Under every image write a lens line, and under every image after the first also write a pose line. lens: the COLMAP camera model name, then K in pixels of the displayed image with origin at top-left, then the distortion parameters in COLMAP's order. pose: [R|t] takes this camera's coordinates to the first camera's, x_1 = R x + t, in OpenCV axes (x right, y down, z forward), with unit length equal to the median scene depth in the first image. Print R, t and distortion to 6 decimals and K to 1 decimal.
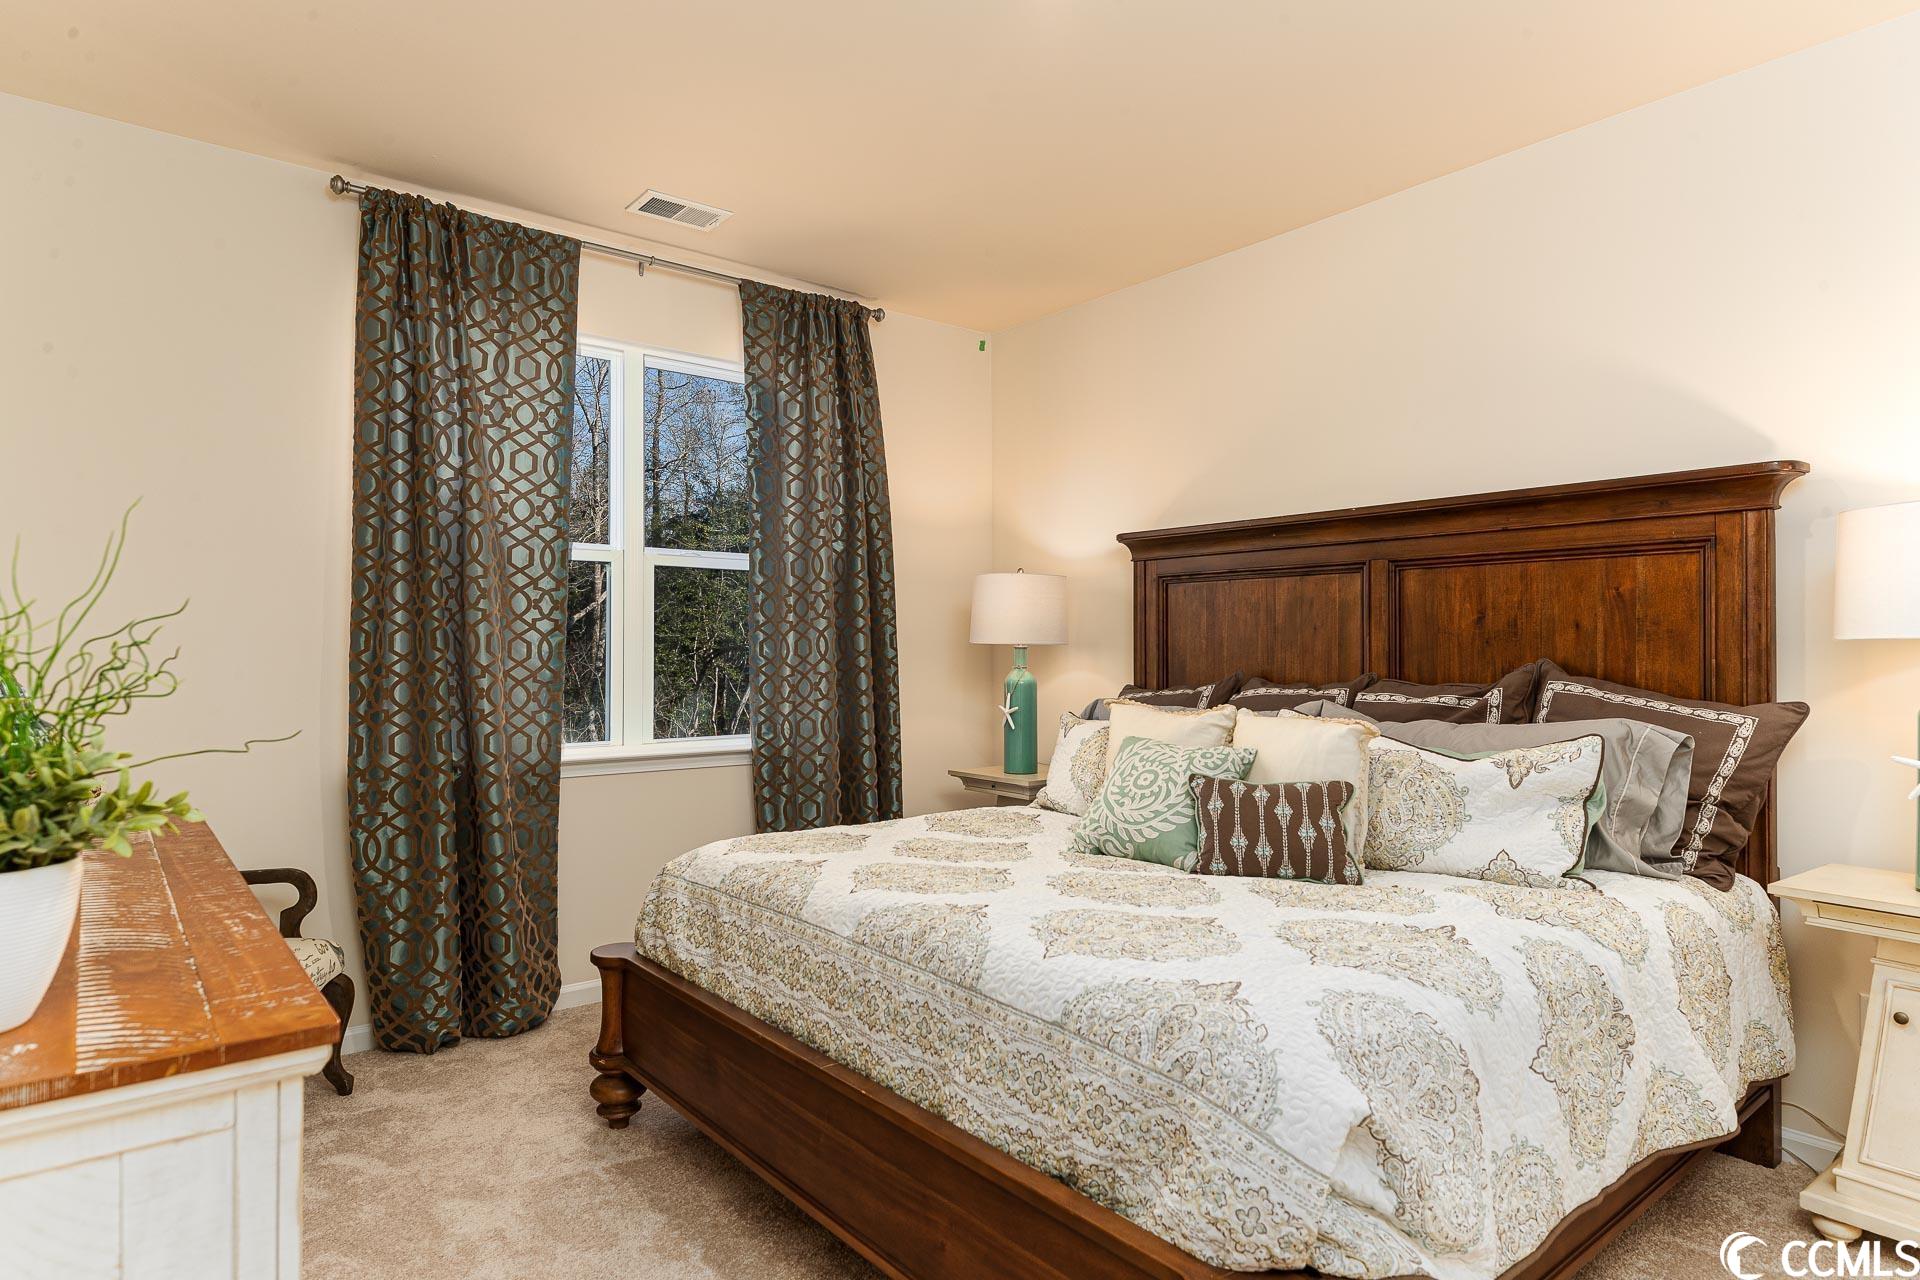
lens RADIAL K [[1058.8, 0, 960.0], [0, 1058.8, 640.0], [0, 0, 1]] dist [0.002227, 0.000254]
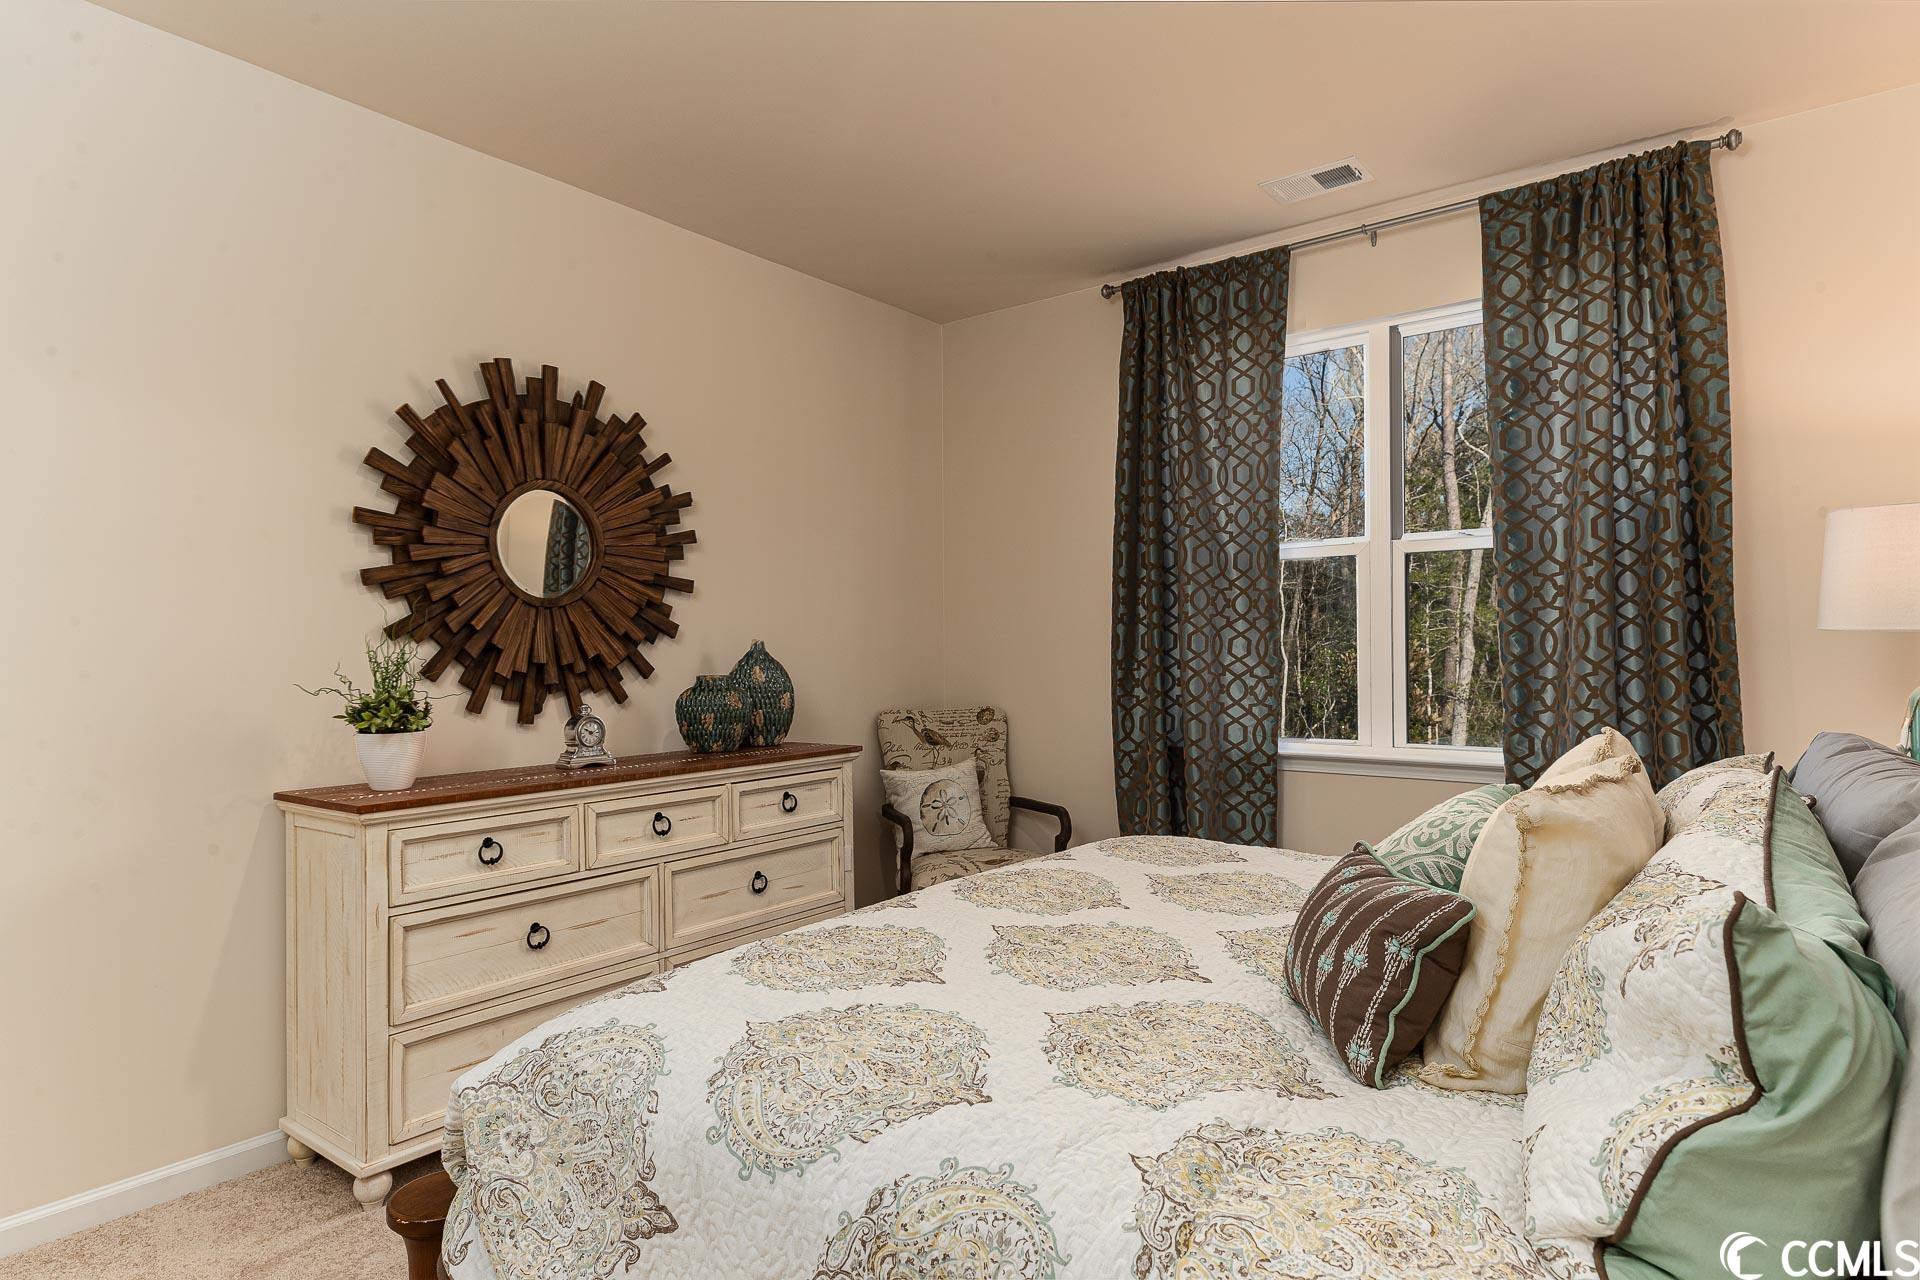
lens RADIAL K [[1058.8, 0, 960.0], [0, 1058.8, 640.0], [0, 0, 1]] dist [0.002227, 0.000254]
pose [[0.212500, -0.000011, -0.977161, 0.568275], [0.013242, 0.999908, 0.002869, -0.004504], [0.977071, -0.013549, 0.212480, 0.469035]]
